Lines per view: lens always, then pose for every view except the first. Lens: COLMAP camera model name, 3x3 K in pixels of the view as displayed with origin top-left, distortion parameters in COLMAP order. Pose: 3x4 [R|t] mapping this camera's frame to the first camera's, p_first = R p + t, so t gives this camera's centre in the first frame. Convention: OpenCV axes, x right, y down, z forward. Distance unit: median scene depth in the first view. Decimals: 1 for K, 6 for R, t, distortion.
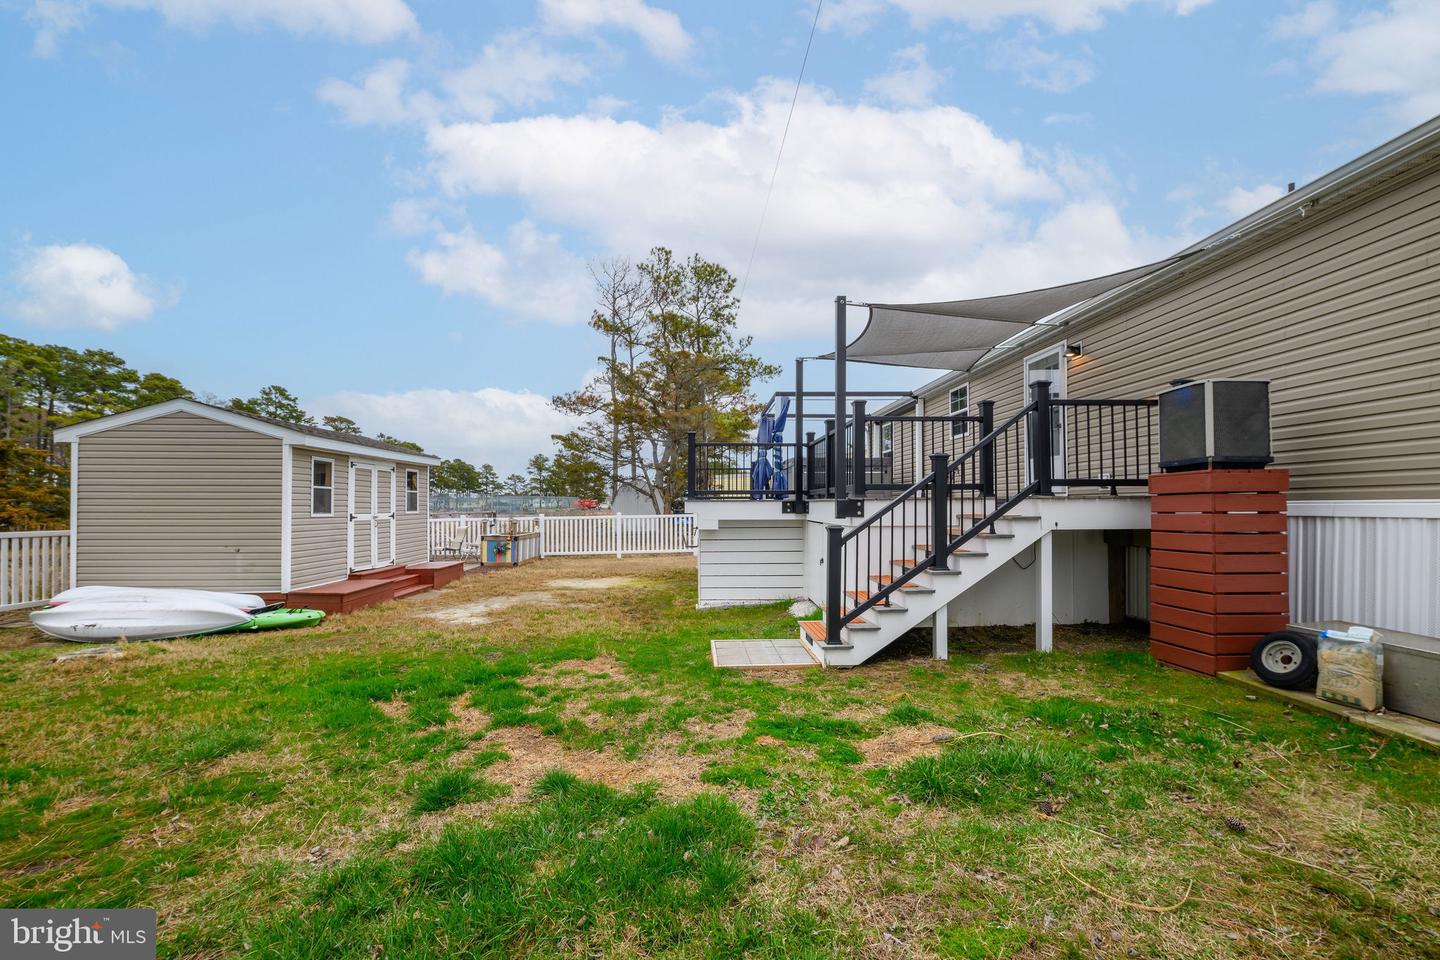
lens RADIAL K [[588.6, 0, 700.3], [0, 588.6, 500.9], [0, 0, 1]] dist [-0.001916, -0.000485]
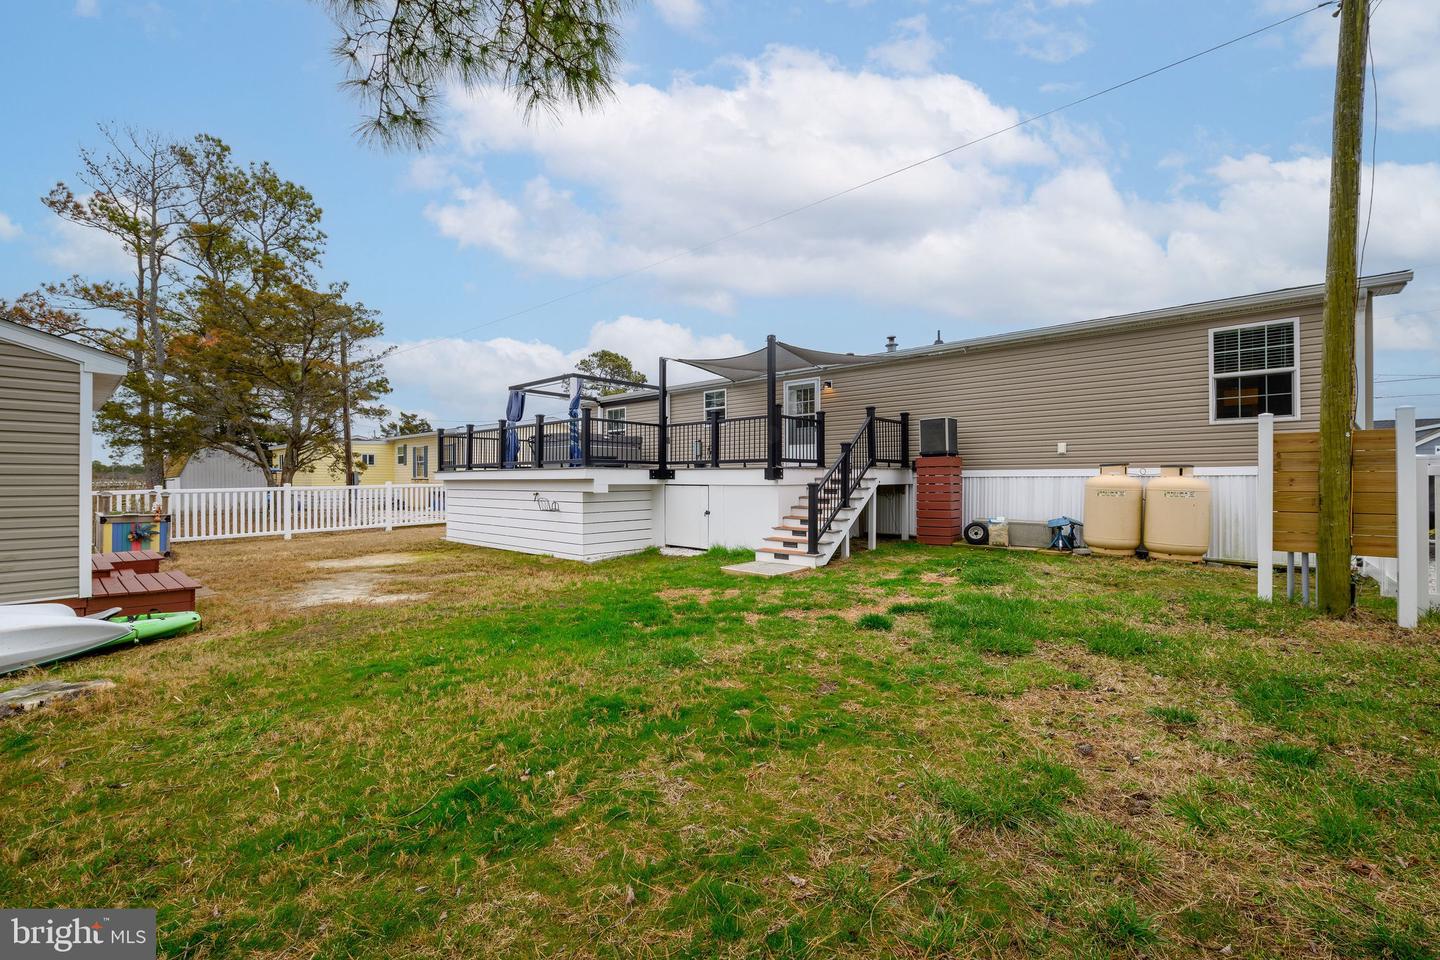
lens RADIAL K [[594.7, 0, 709.5], [0, 594.7, 473.5], [0, 0, 1]] dist [-0.003221, -0.001234]
pose [[0.689868, 0.010038, 0.723865, -0.362087], [-0.007030, 0.999950, -0.007167, 0.009054], [-0.723901, -0.000144, 0.689904, 0.018028]]
